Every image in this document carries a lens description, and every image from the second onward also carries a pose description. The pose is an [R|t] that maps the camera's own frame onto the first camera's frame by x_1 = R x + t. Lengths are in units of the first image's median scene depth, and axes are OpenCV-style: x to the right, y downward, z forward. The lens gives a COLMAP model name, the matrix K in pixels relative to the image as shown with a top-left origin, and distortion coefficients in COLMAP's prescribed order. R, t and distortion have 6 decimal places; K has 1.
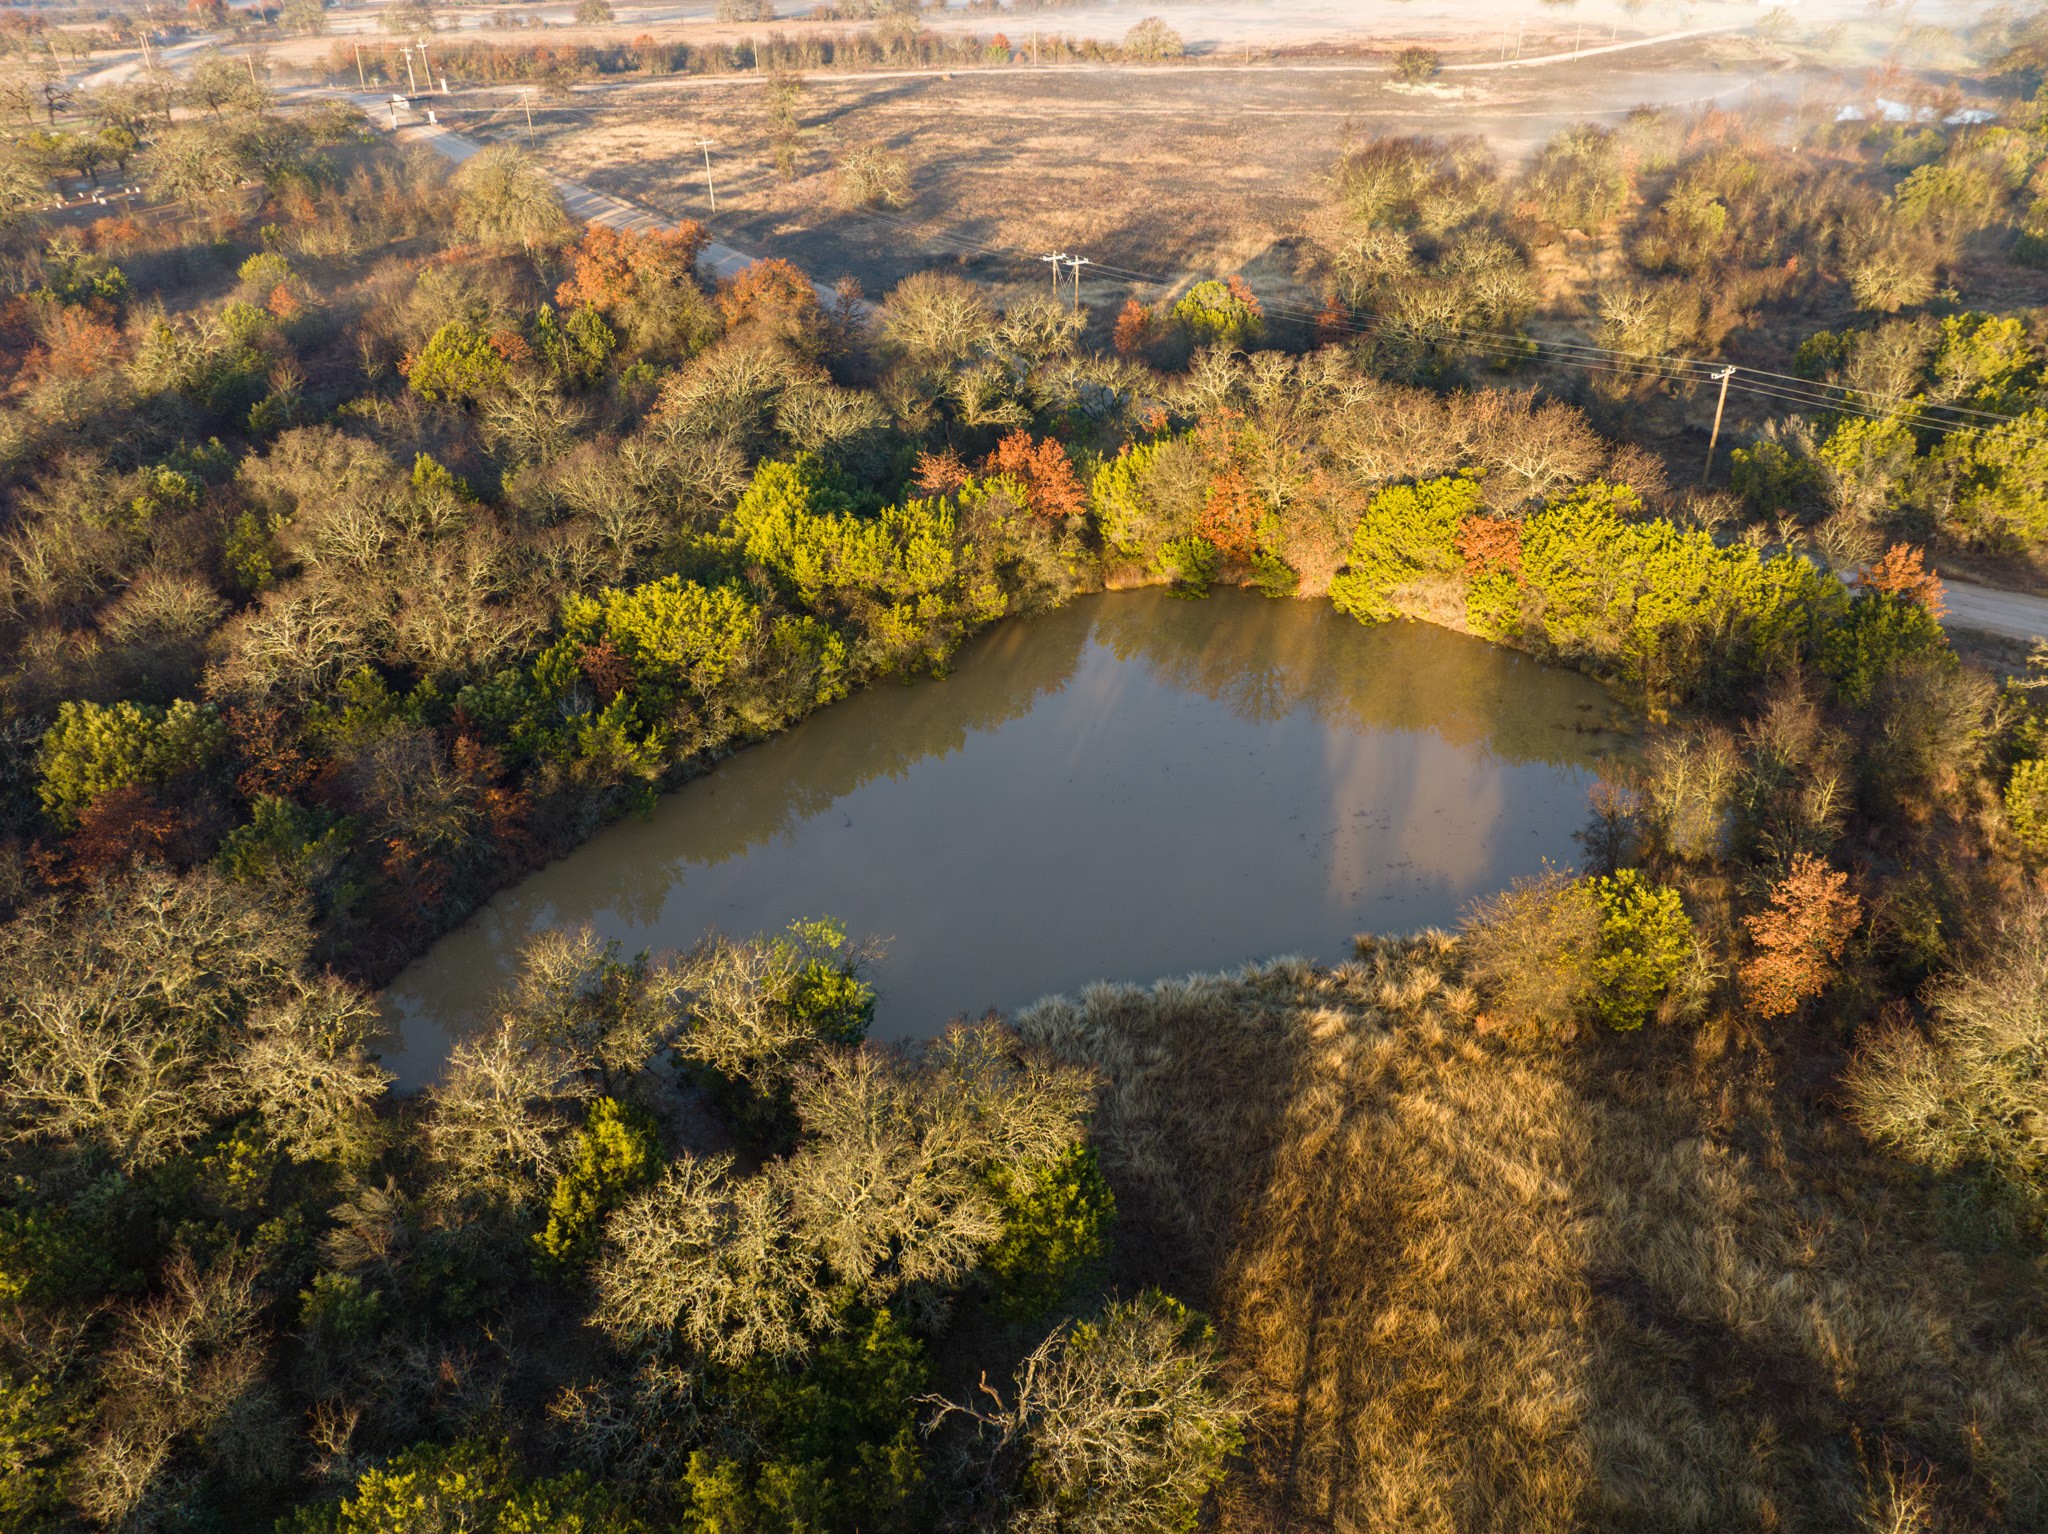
lens RADIAL K [[1443.4, 0, 1024.0], [0, 1443.4, 767.0], [0, 0, 1]] dist [-0.039140, 0.003504]
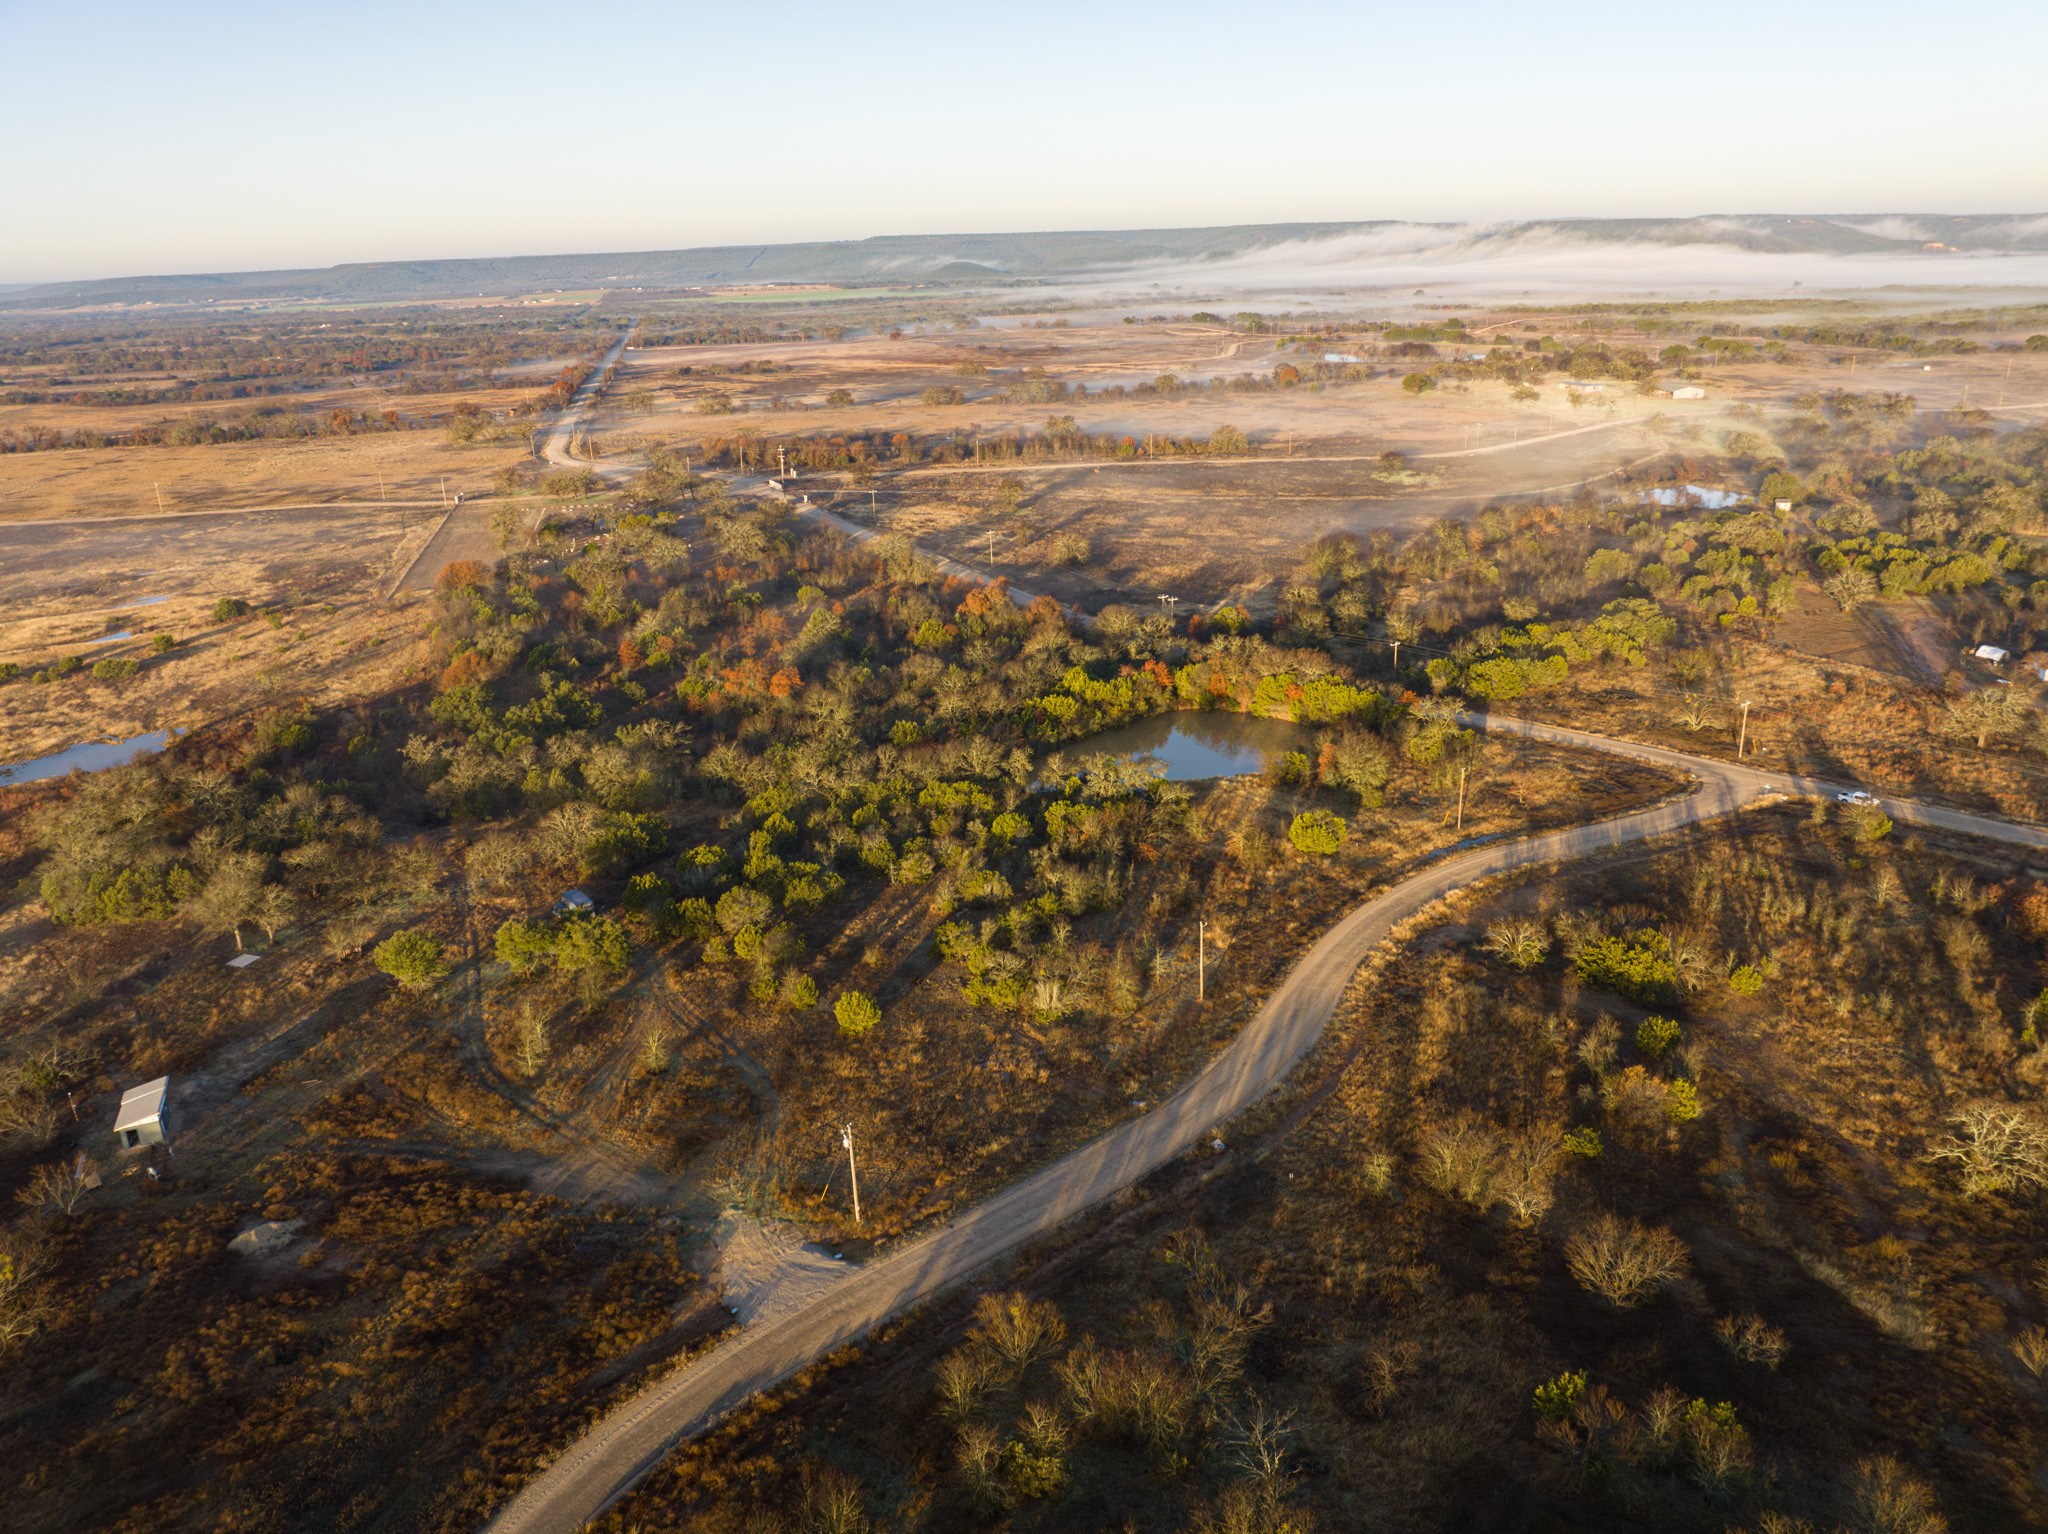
lens RADIAL K [[1443.4, 0, 1024.0], [0, 1443.4, 767.0], [0, 0, 1]] dist [-0.039140, 0.003504]
pose [[0.997295, 0.021240, -0.070361, -0.046056], [-0.034169, 0.981576, -0.187990, 0.506766], [0.065072, 0.189886, 0.979647, -1.738046]]
